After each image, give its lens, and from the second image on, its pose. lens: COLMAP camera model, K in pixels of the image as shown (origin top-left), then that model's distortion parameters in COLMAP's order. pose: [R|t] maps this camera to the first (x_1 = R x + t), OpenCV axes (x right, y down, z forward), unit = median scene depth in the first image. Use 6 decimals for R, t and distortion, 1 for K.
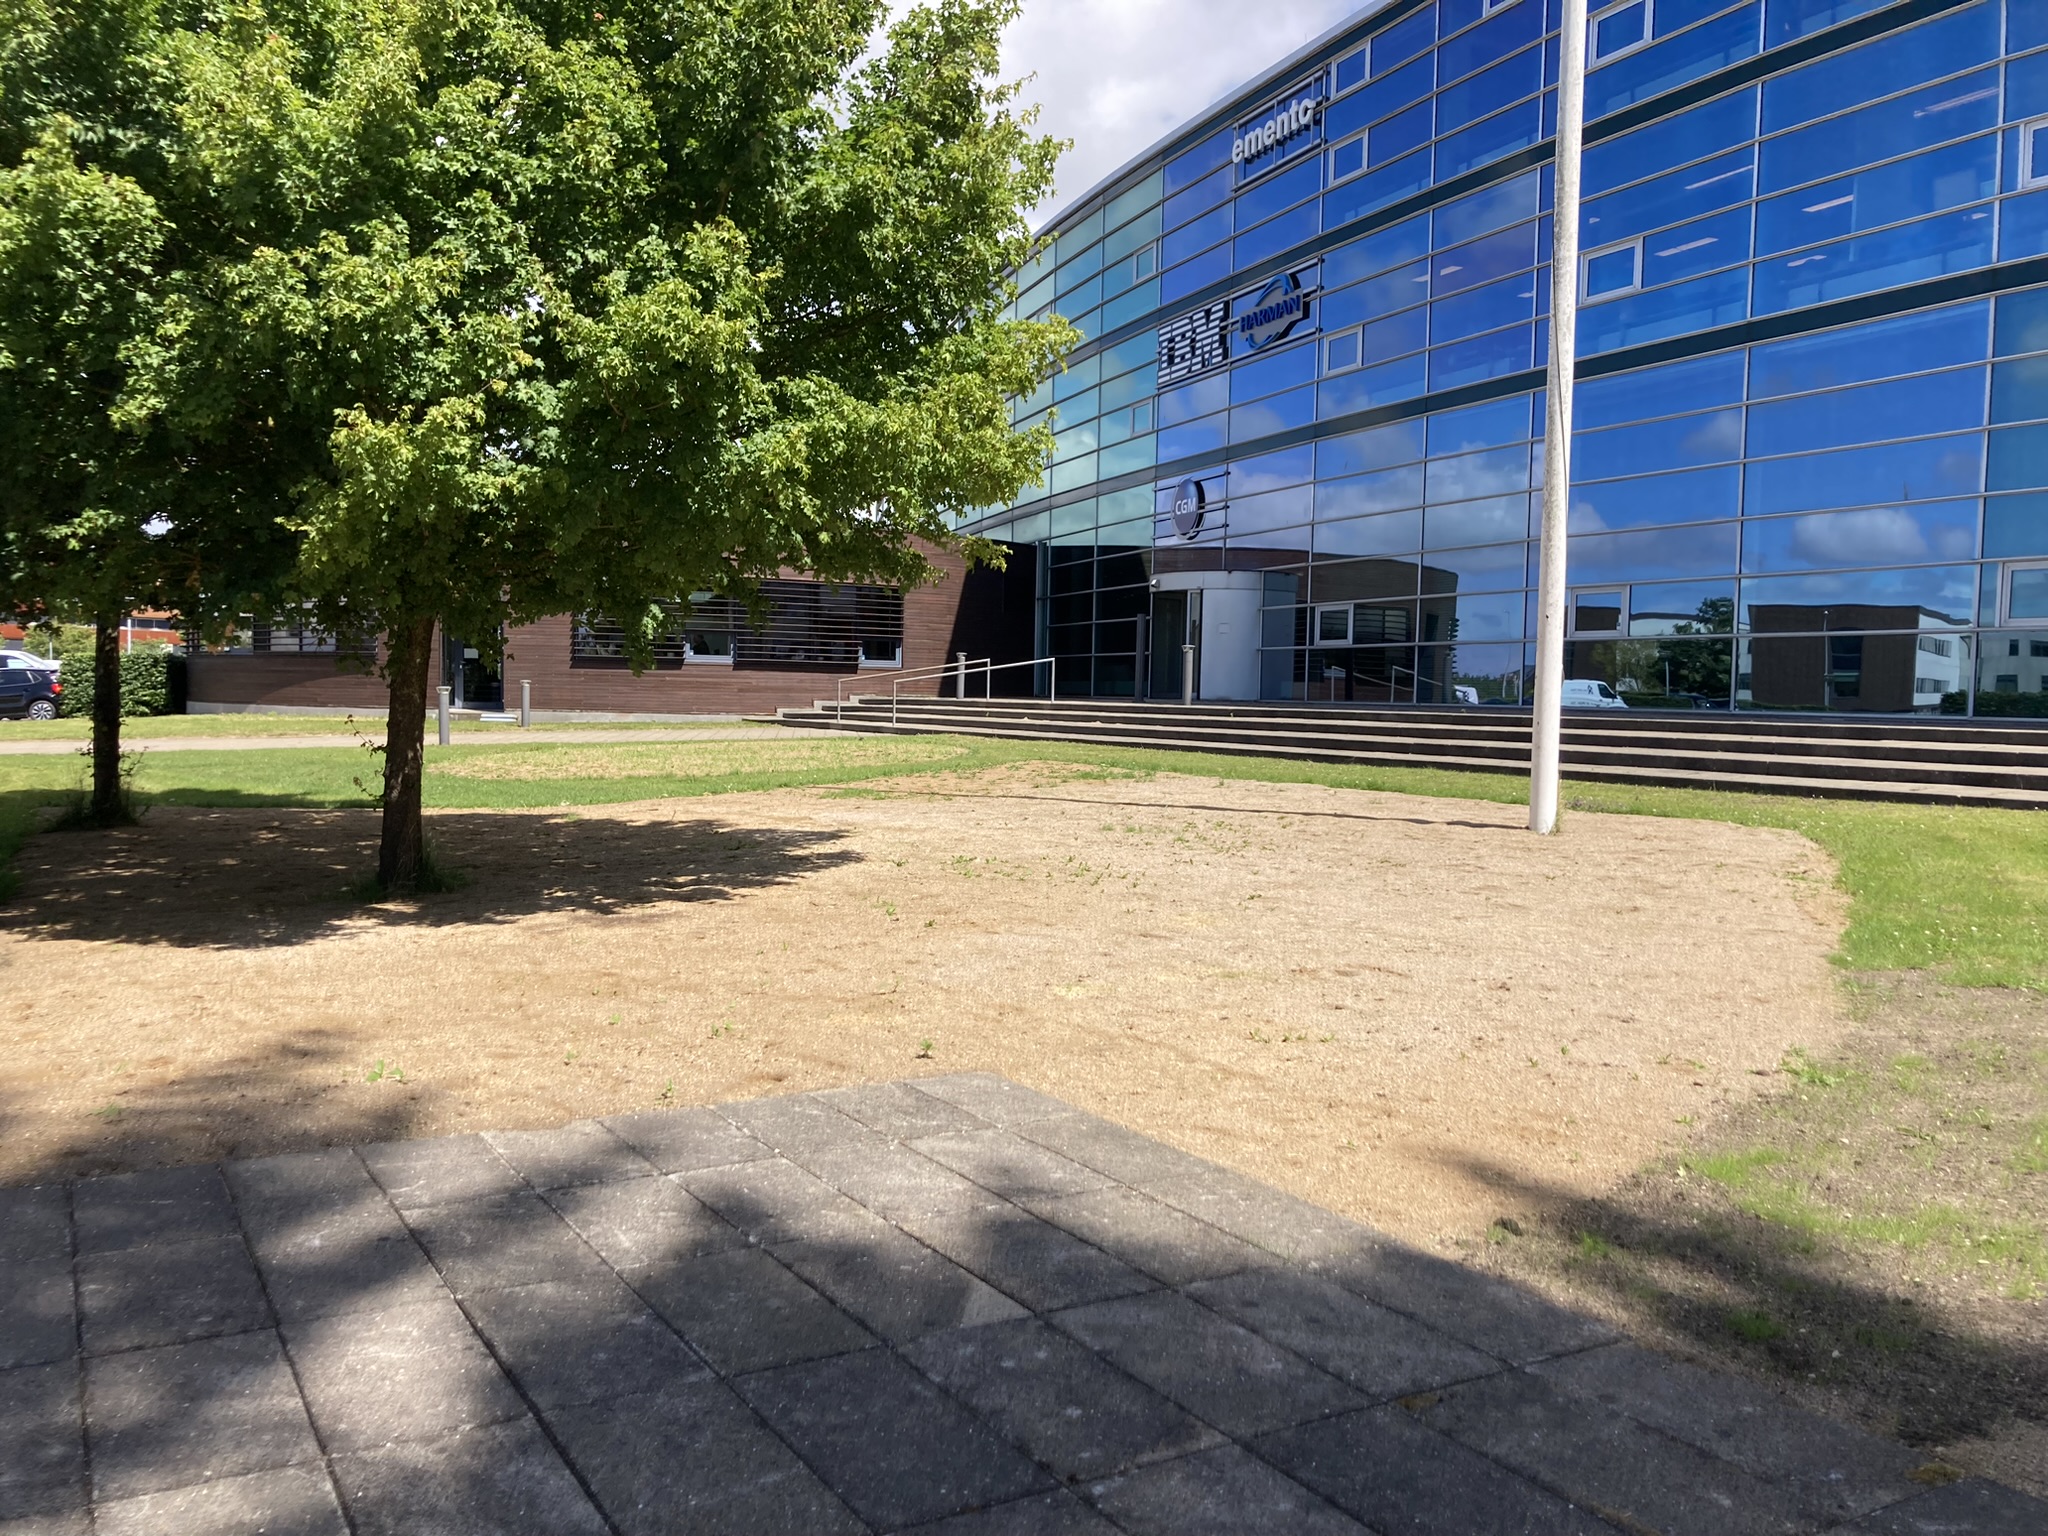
lens RADIAL K [[1659.4, 0, 1024.0], [0, 1659.4, 768.0], [0, 0, 1]] dist [0.279758, -0.672353]
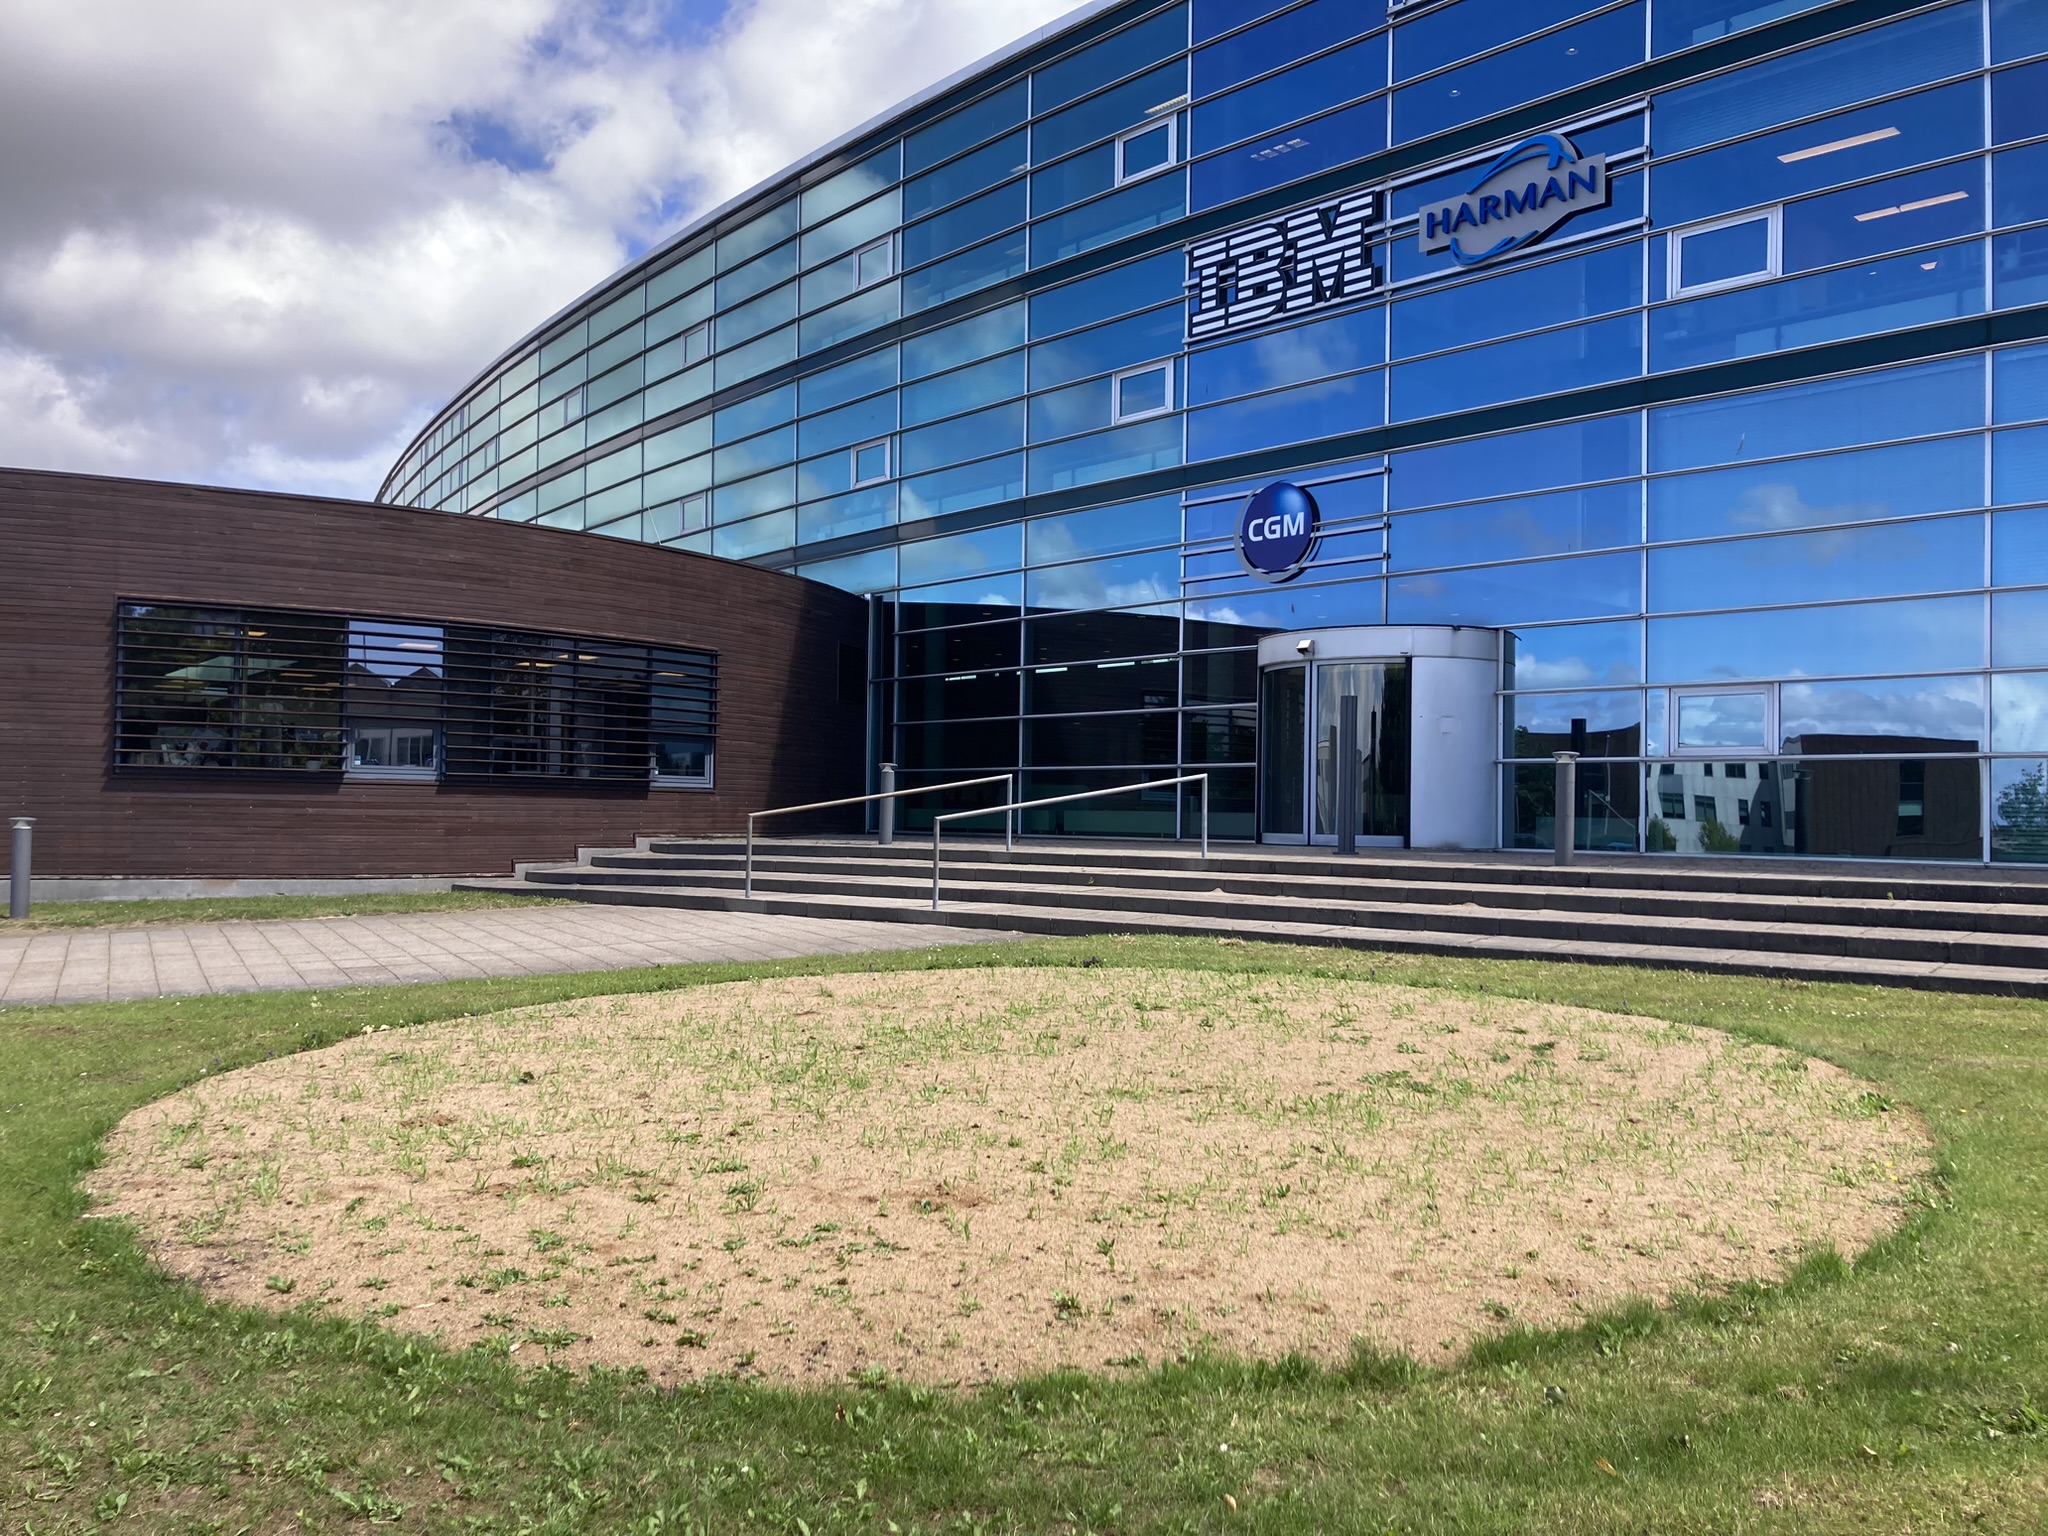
lens RADIAL K [[1644.2, 0, 1028.6], [0, 1644.2, 815.8], [0, 0, 1]] dist [0.009446, 0.005058]
pose [[0.931219, -0.000658, 0.364459, -0.192809], [0.017377, 0.998941, -0.042598, -0.026641], [-0.364045, 0.046001, 0.930245, 0.458550]]
